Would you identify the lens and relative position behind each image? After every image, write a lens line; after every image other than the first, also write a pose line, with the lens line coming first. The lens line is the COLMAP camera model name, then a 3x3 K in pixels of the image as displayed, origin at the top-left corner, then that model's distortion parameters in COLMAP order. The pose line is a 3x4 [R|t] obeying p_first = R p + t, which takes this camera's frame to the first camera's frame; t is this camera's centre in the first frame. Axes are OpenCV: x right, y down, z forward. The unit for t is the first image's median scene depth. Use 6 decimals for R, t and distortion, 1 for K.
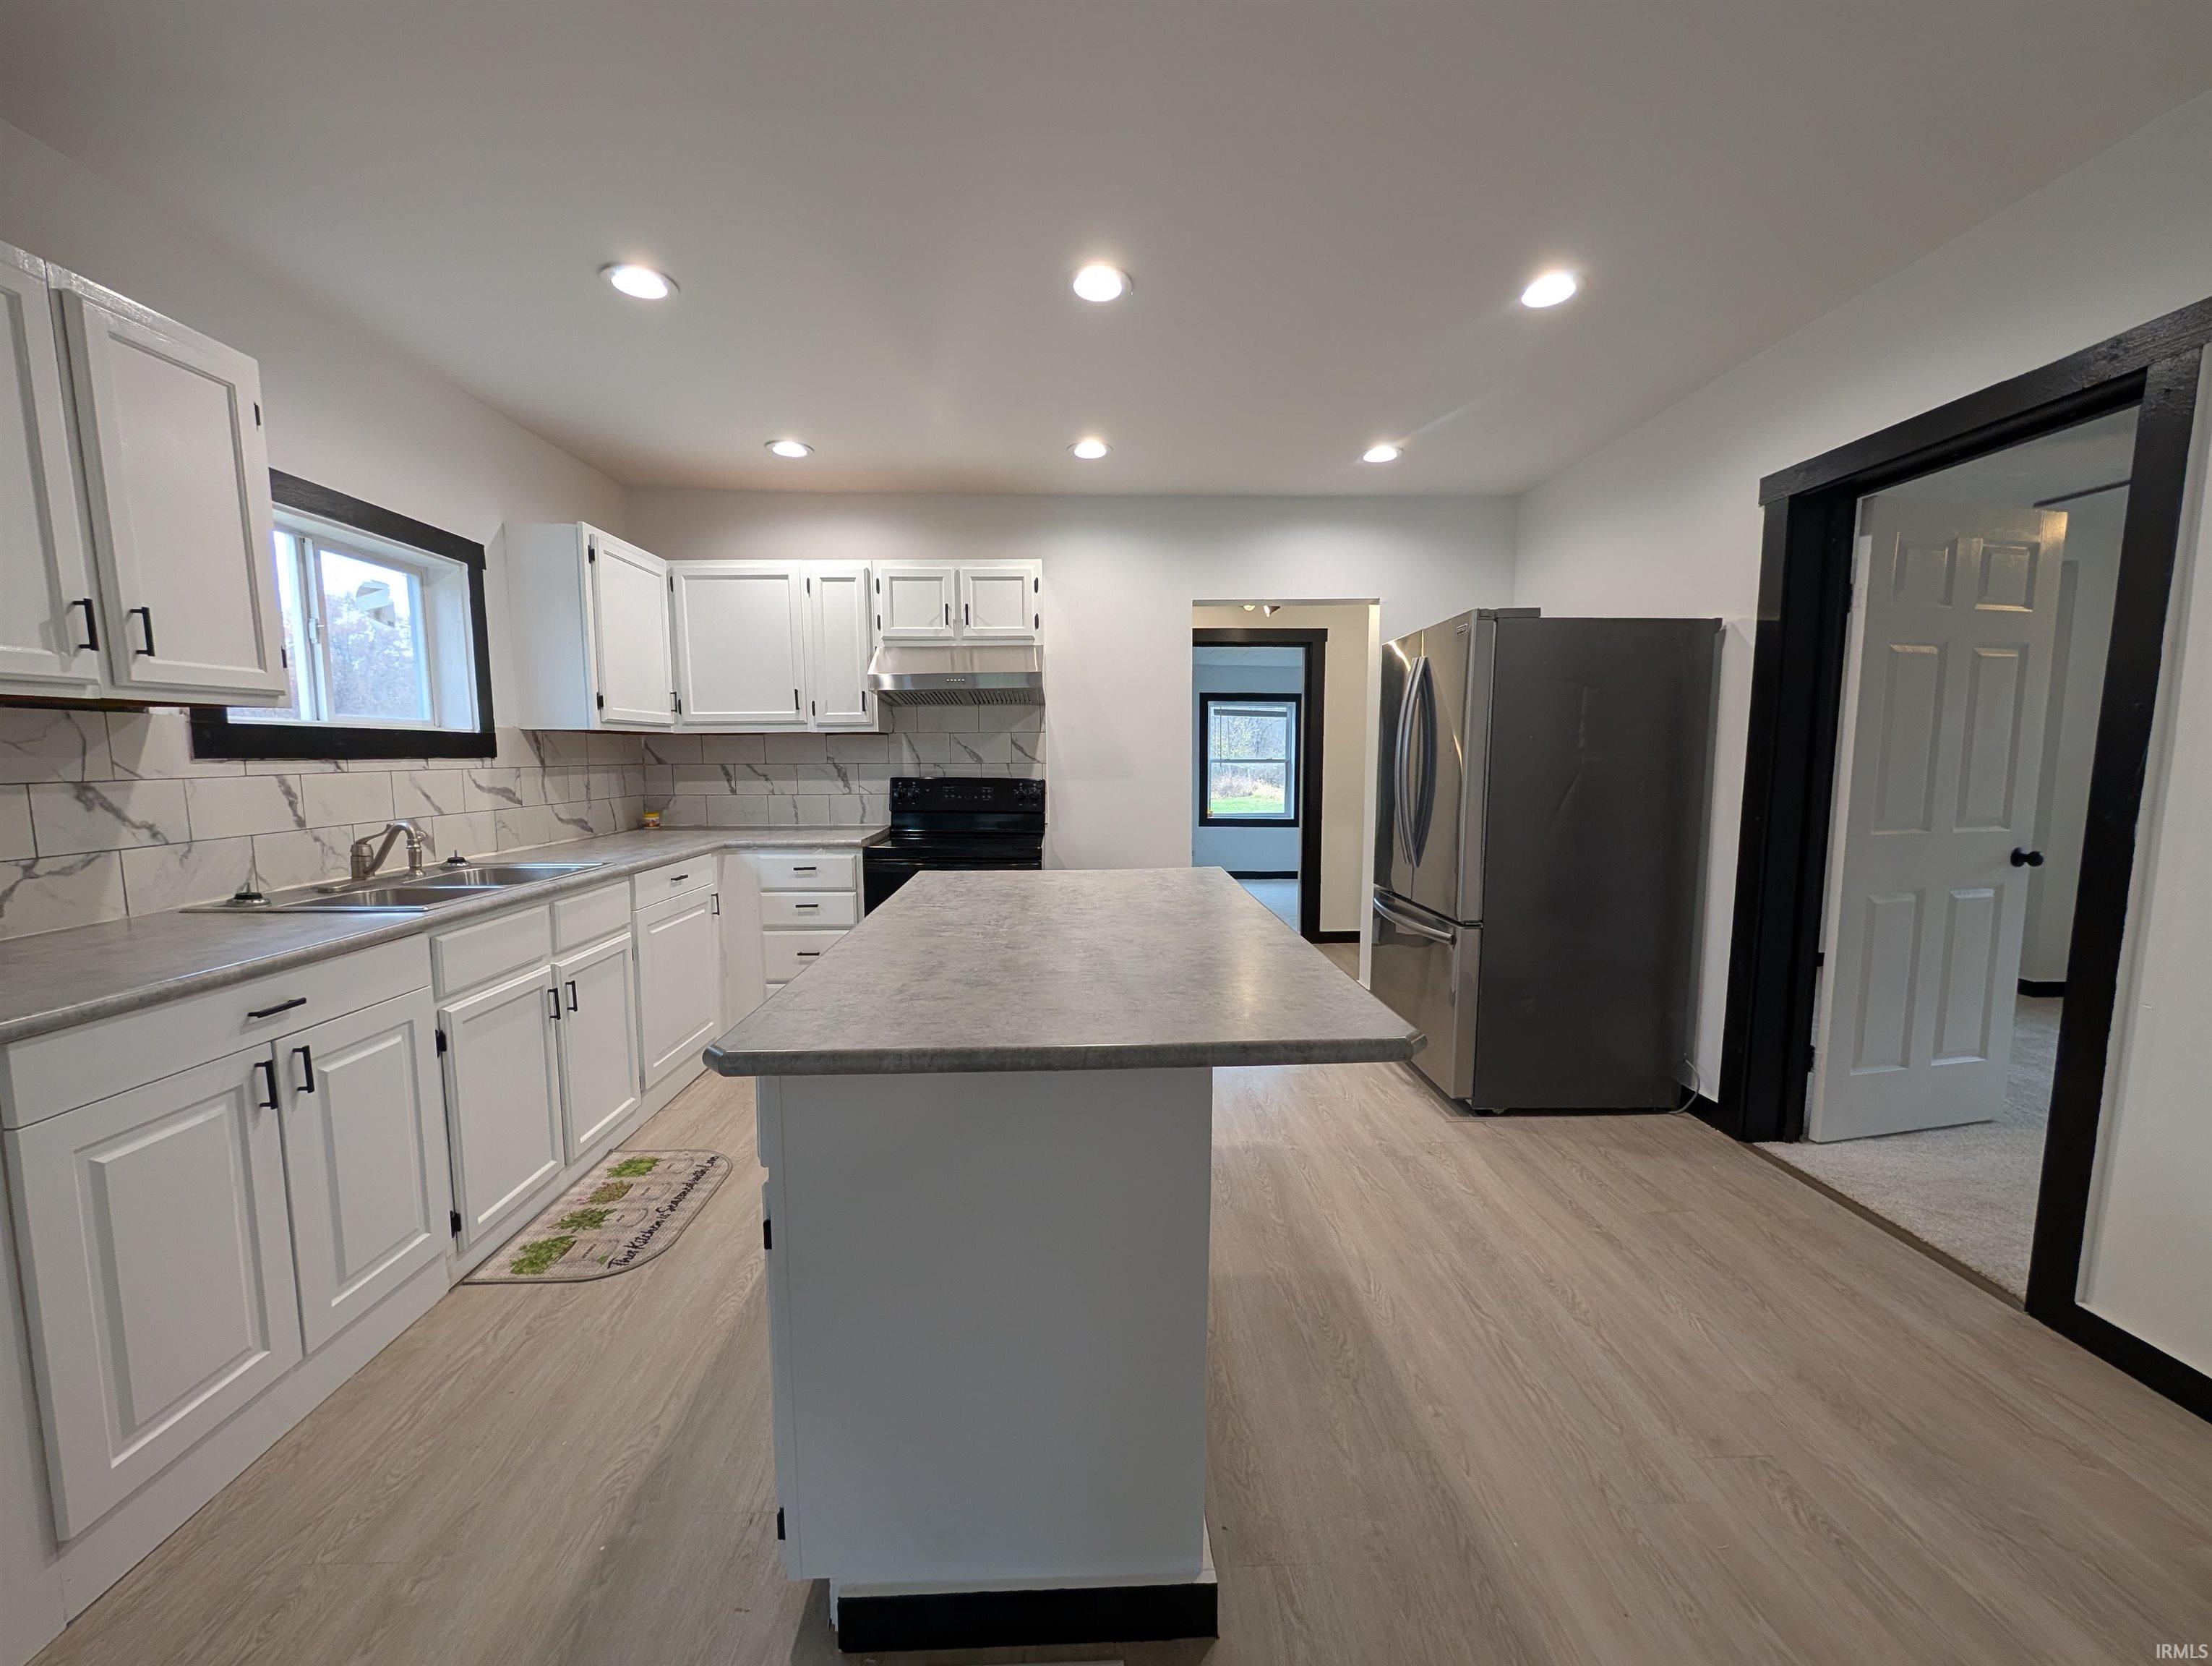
lens RADIAL K [[835.0, 0, 1101.3], [0, 835.0, 843.9], [0, 0, 1]] dist [-0.000633, 0.000296]
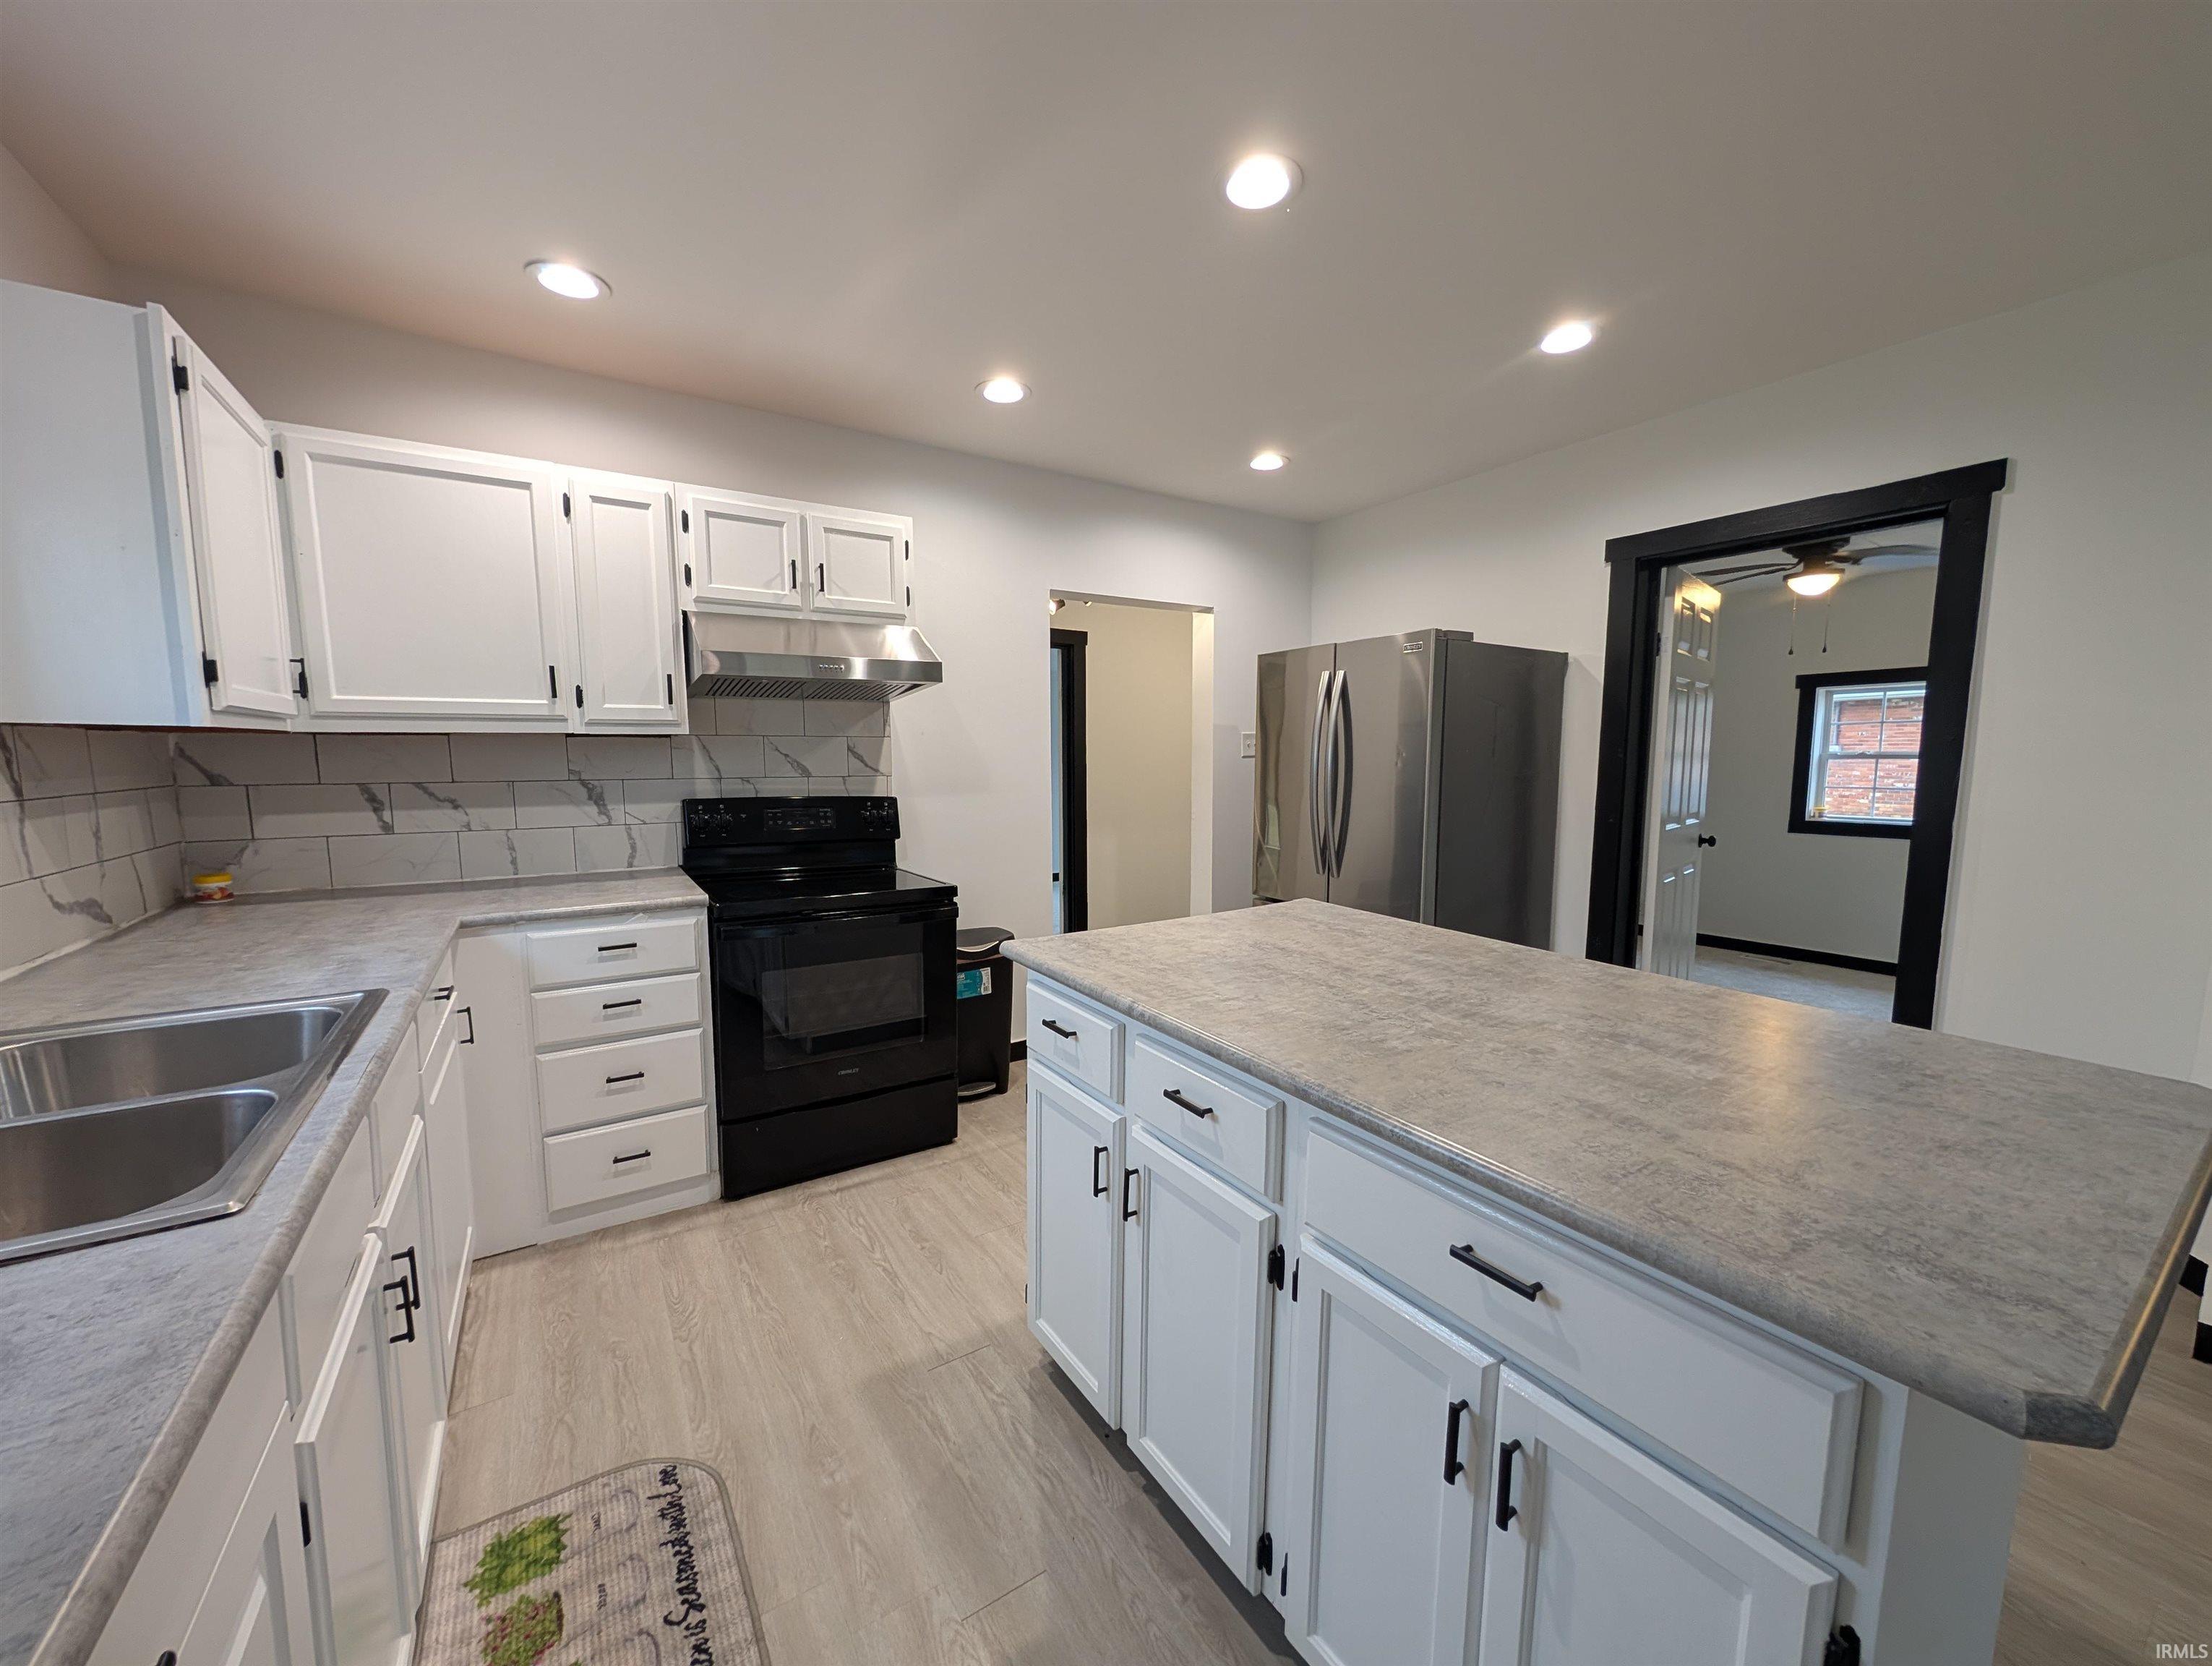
lens RADIAL K [[835.0, 0, 1101.3], [0, 835.0, 843.9], [0, 0, 1]] dist [-0.000633, 0.000296]
pose [[0.856161, -0.052588, 0.514026, -0.341137], [0.051693, 0.998534, 0.016055, -0.038273], [-0.514117, 0.012826, 0.857624, 0.240824]]
